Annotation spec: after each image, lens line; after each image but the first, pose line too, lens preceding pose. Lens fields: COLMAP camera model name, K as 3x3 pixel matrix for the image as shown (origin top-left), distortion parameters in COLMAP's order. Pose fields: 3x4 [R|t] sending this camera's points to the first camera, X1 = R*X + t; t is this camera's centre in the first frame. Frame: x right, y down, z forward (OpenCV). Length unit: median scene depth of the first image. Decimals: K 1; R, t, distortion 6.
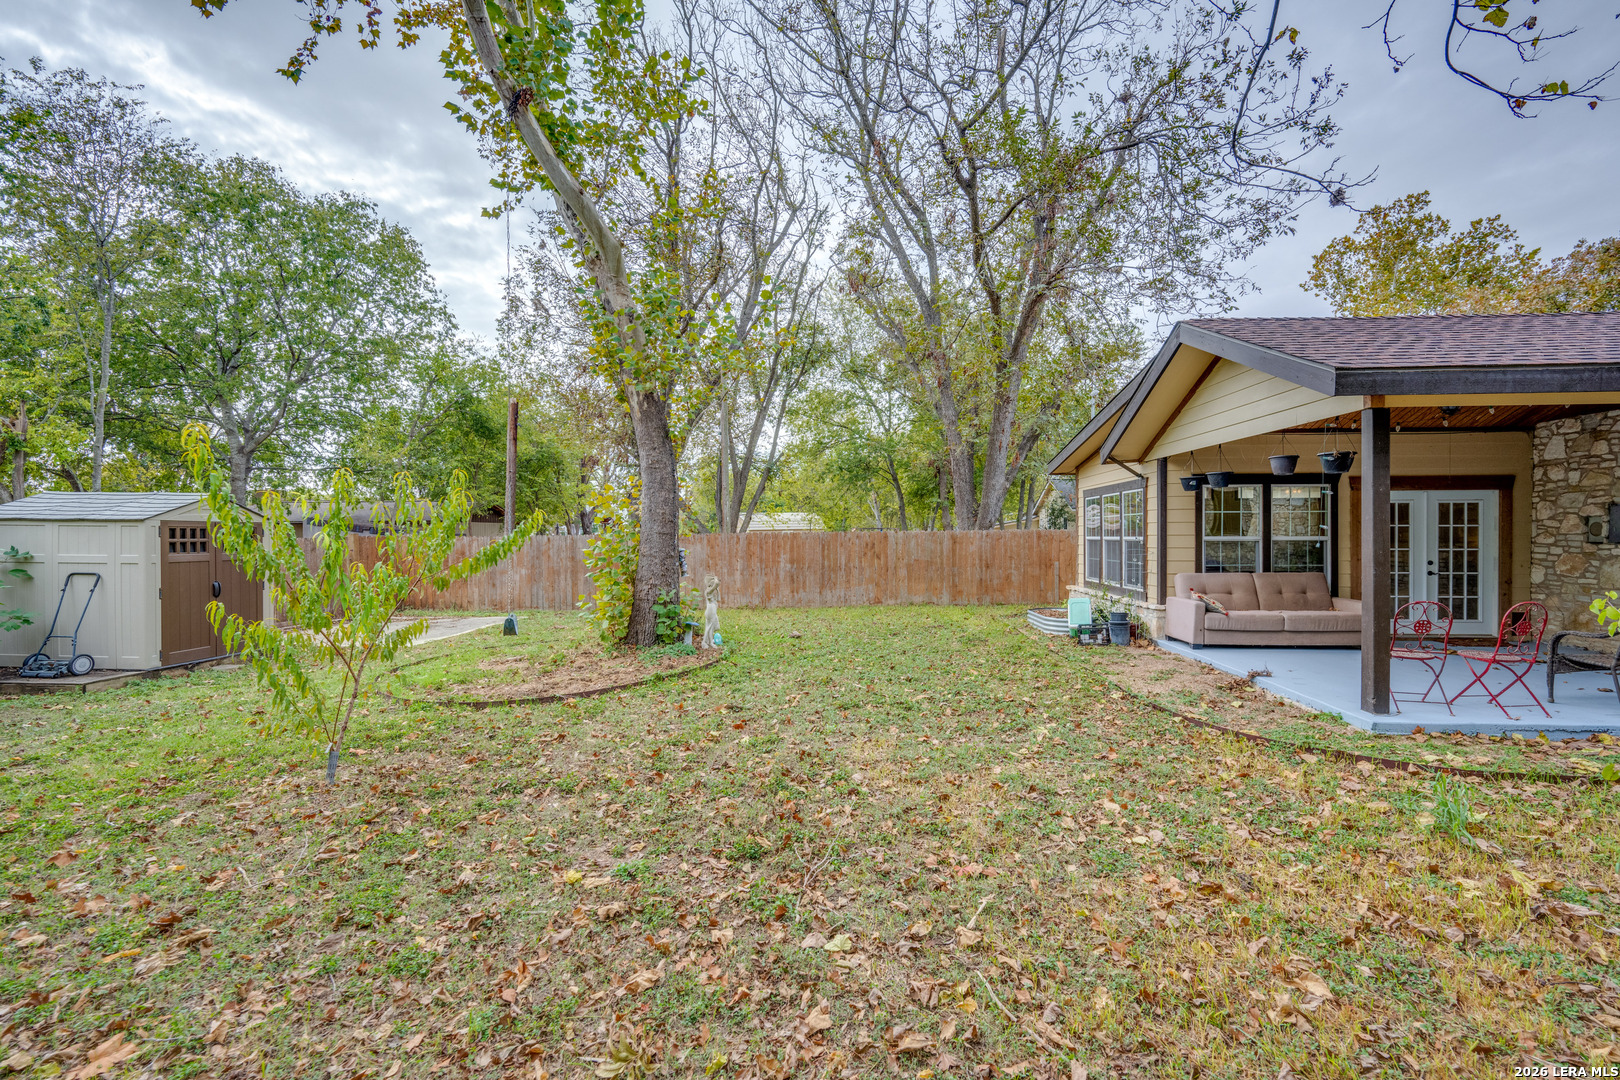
lens RADIAL K [[810.8, 0, 810.0], [0, 810.8, 540.0], [0, 0, 1]] dist [-0.001469, -0.000404]
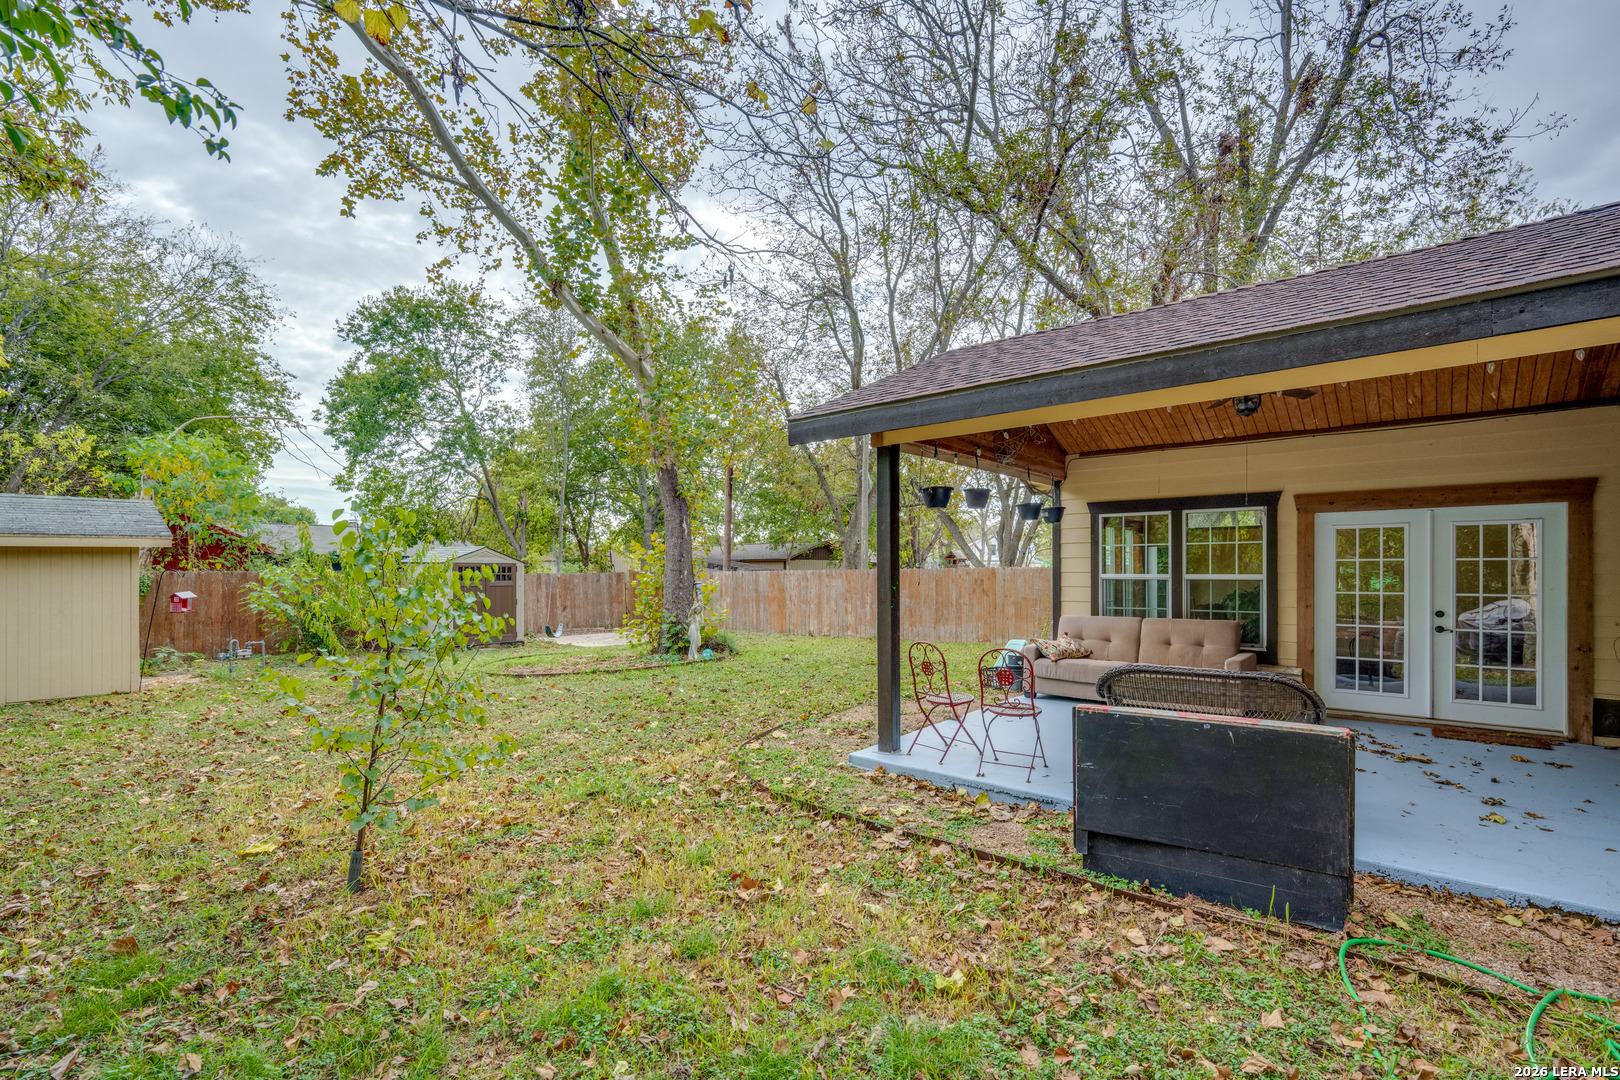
lens RADIAL K [[853.3, 0, 814.6], [0, 853.3, 543.3], [0, 0, 1]] dist [-0.001050, -0.000086]
pose [[0.754673, -0.021200, -0.655758, 0.844380], [-0.010782, 0.998942, -0.044703, 0.006642], [0.656012, 0.040807, 0.753646, 0.106505]]
